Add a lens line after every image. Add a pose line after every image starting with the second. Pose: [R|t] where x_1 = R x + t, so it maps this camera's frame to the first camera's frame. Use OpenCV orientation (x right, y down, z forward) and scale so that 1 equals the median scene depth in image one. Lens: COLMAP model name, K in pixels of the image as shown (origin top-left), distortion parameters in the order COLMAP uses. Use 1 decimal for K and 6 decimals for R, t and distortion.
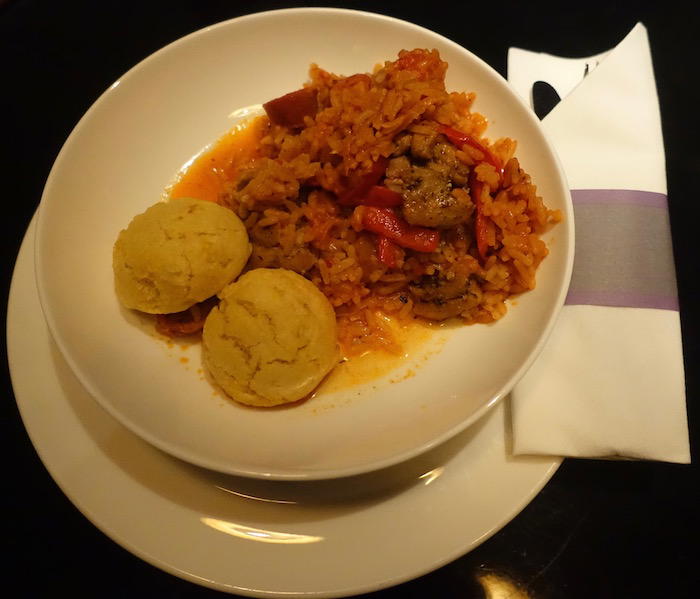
lens RADIAL K [[544.3, 0, 350.1], [0, 544.3, 299.4], [0, 0, 1]] dist [0.003575, 0.000711]
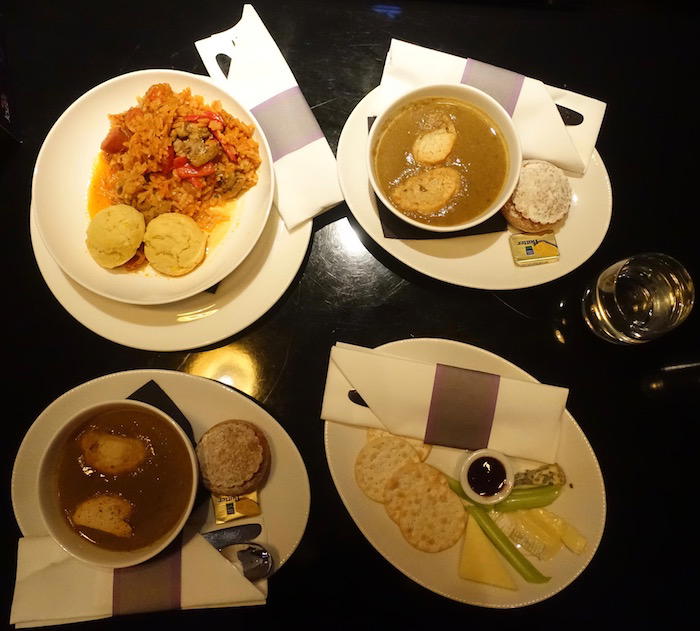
lens RADIAL K [[645.2, 0, 350.3], [0, 645.2, 316.6], [0, 0, 1]] dist [0.004223, 0.000000]
pose [[0.830699, -0.552682, 0.066945, 0.107842], [0.521853, 0.814908, 0.252179, 0.020513], [-0.193929, -0.174550, 0.965362, -1.699458]]
